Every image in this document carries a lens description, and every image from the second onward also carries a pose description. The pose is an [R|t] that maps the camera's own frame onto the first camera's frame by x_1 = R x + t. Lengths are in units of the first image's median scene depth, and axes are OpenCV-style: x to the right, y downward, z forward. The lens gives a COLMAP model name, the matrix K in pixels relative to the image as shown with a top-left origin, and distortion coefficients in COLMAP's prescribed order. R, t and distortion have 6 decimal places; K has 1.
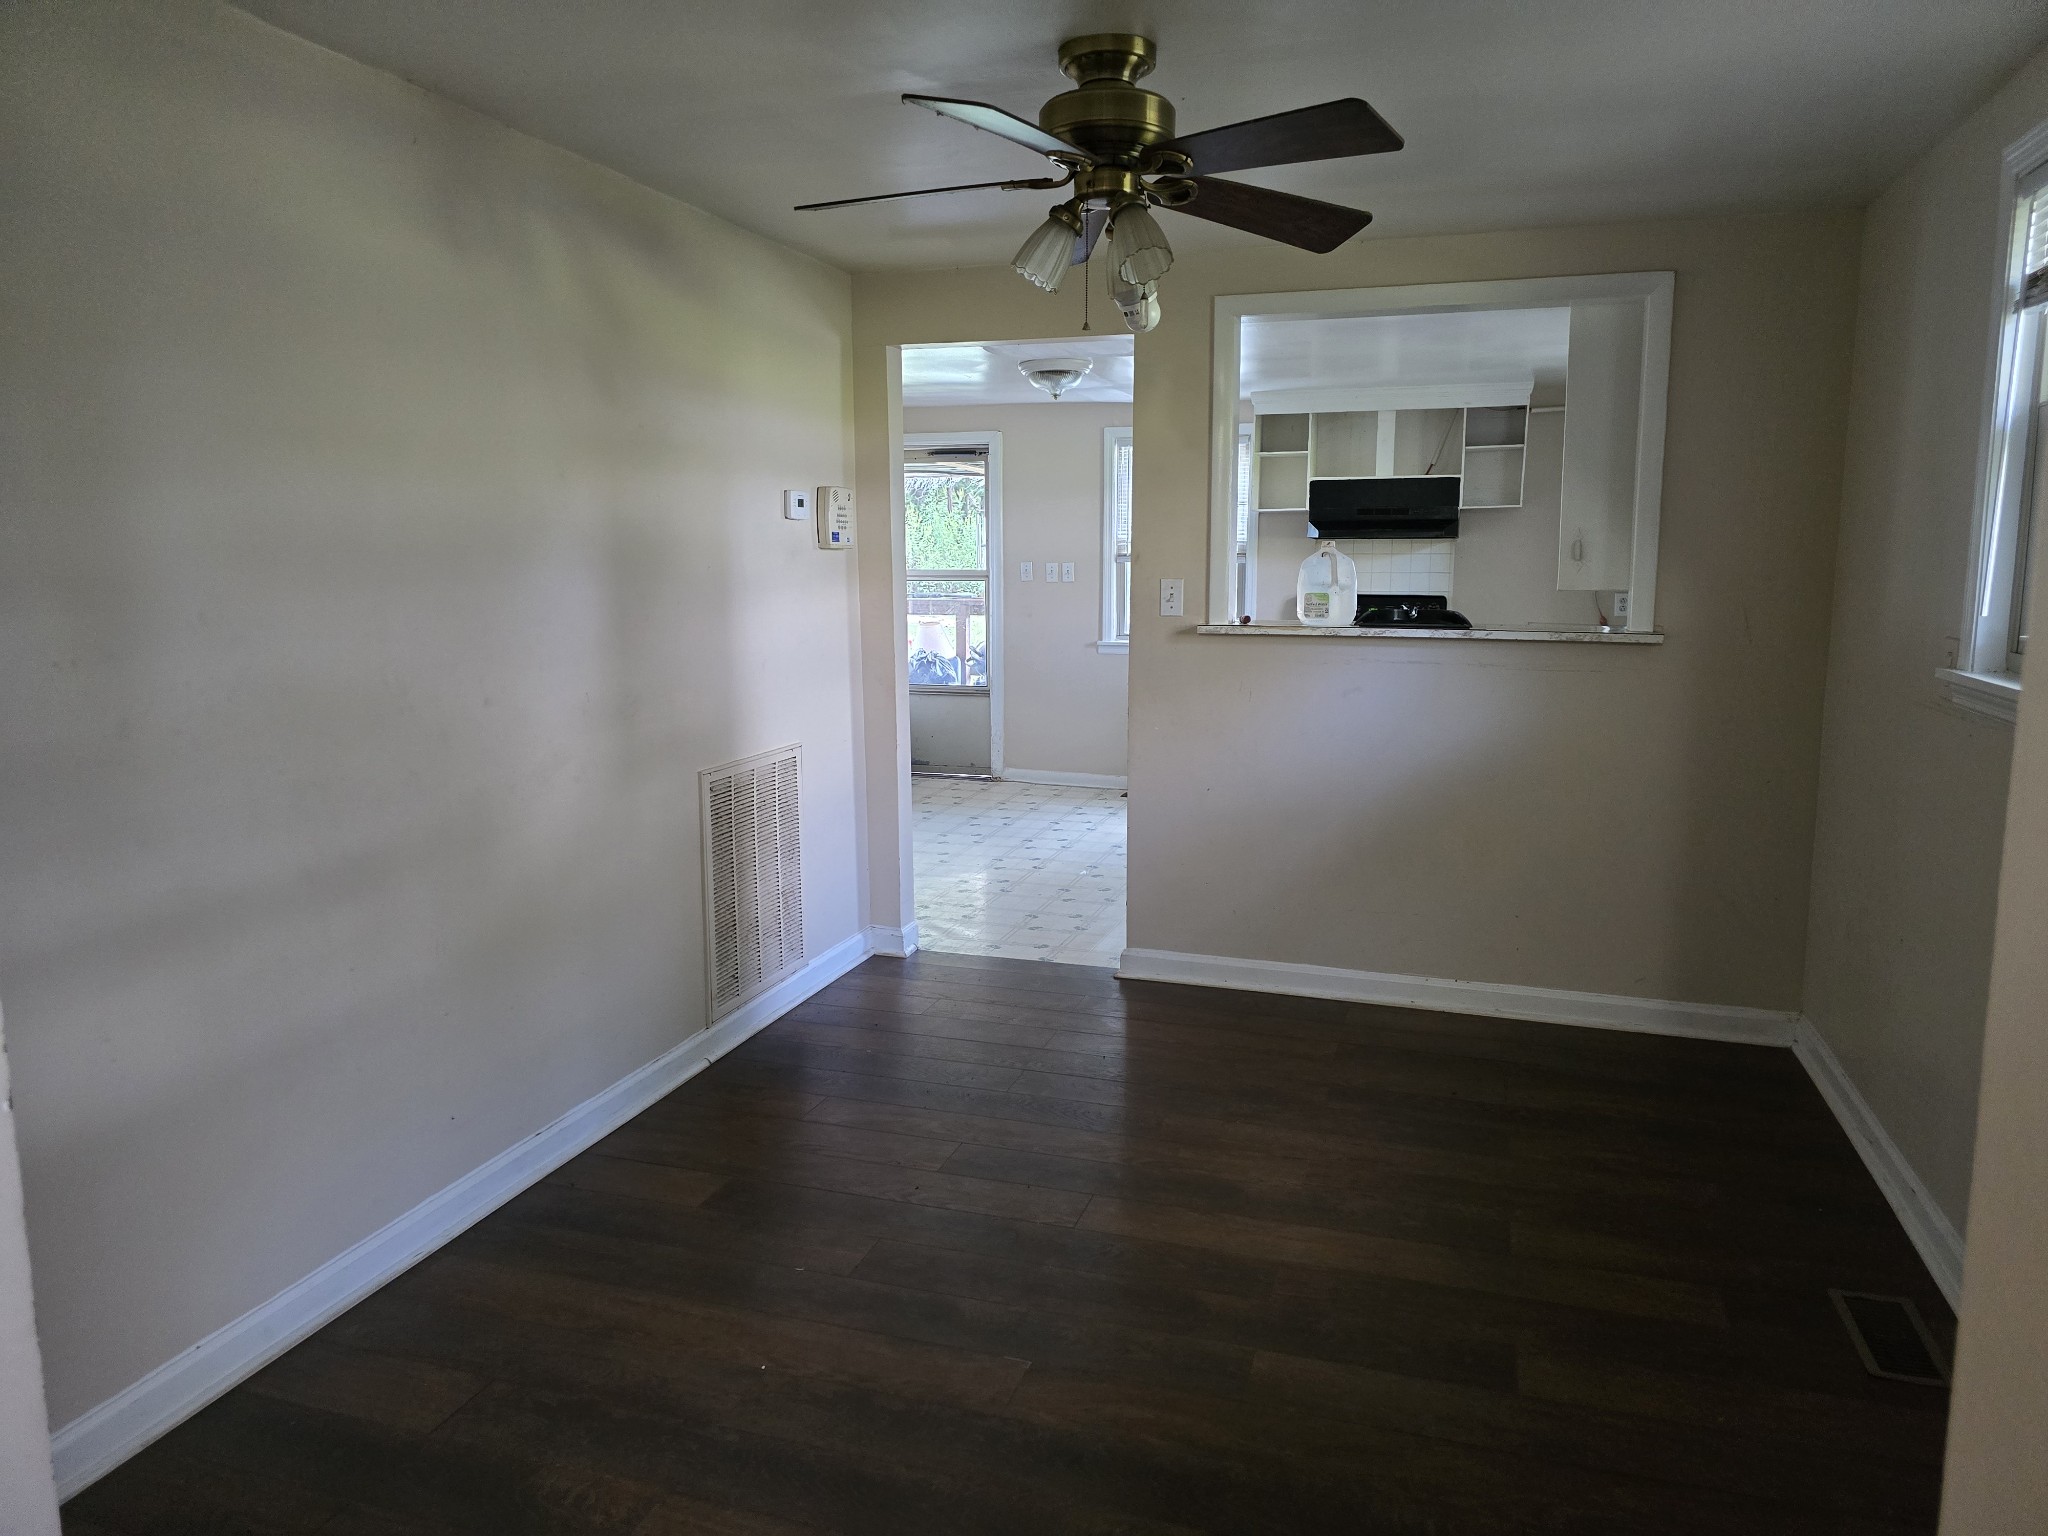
lens RADIAL K [[1392.7, 0, 1015.6], [0, 1392.7, 772.0], [0, 0, 1]] dist [0.049364, -0.002415]
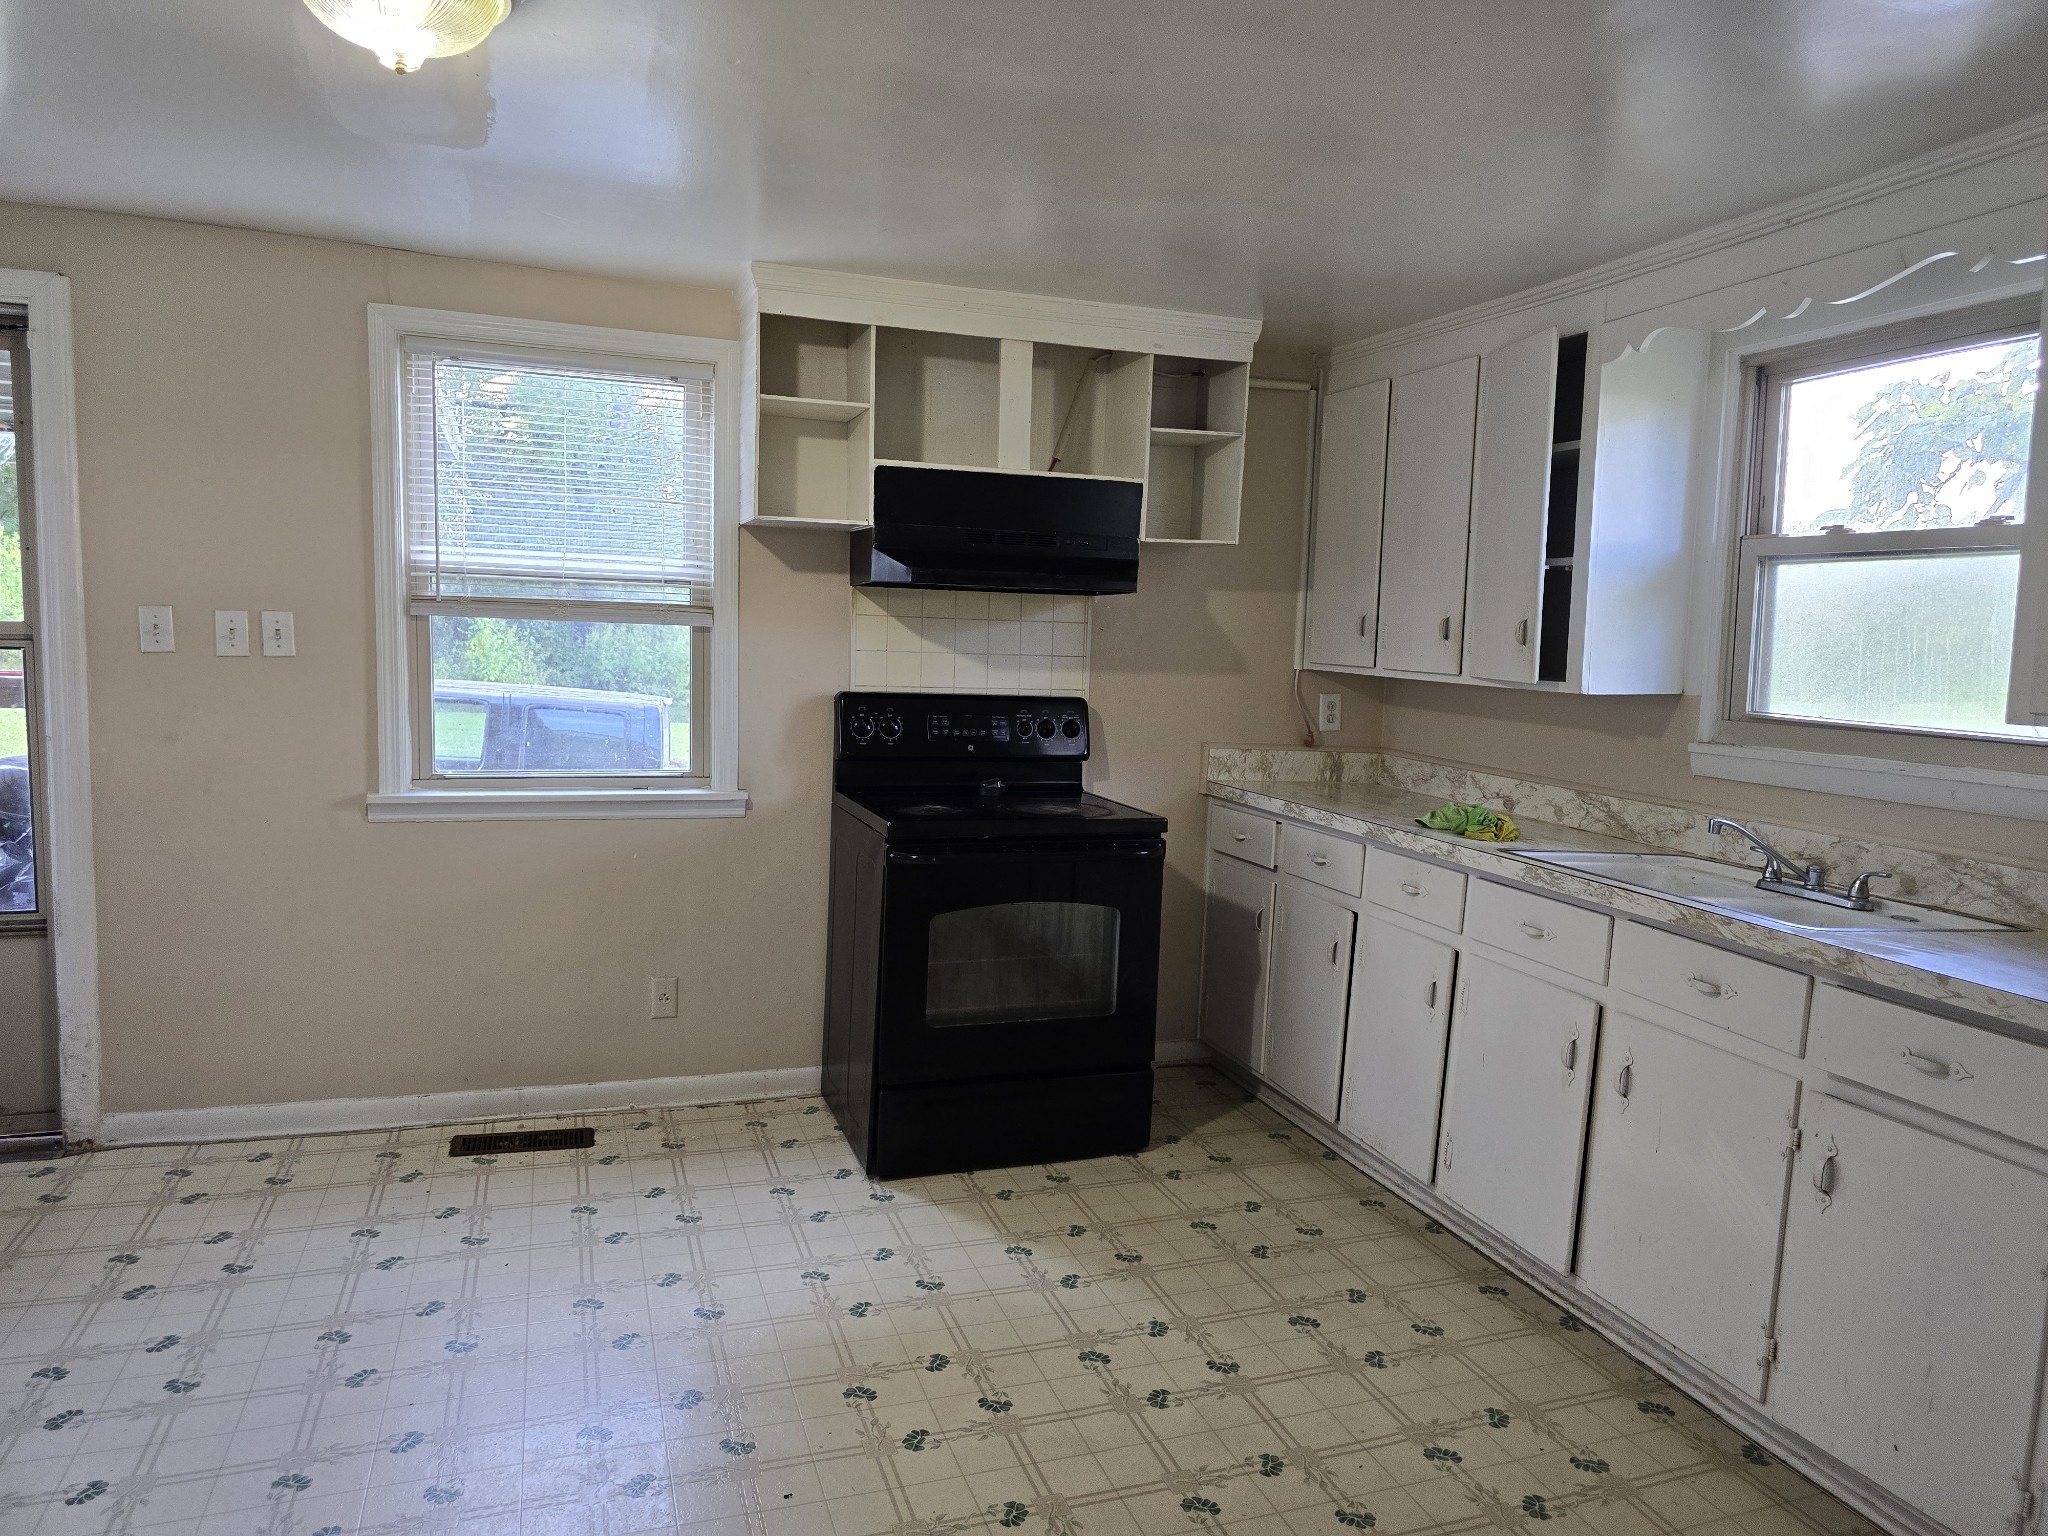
lens RADIAL K [[1392.7, 0, 1015.6], [0, 1392.7, 772.0], [0, 0, 1]] dist [0.049364, -0.002415]
pose [[0.810687, -0.029219, 0.584751, -0.035422], [0.059110, 0.997735, -0.032095, -0.080024], [-0.582489, 0.060584, 0.810578, 0.562731]]
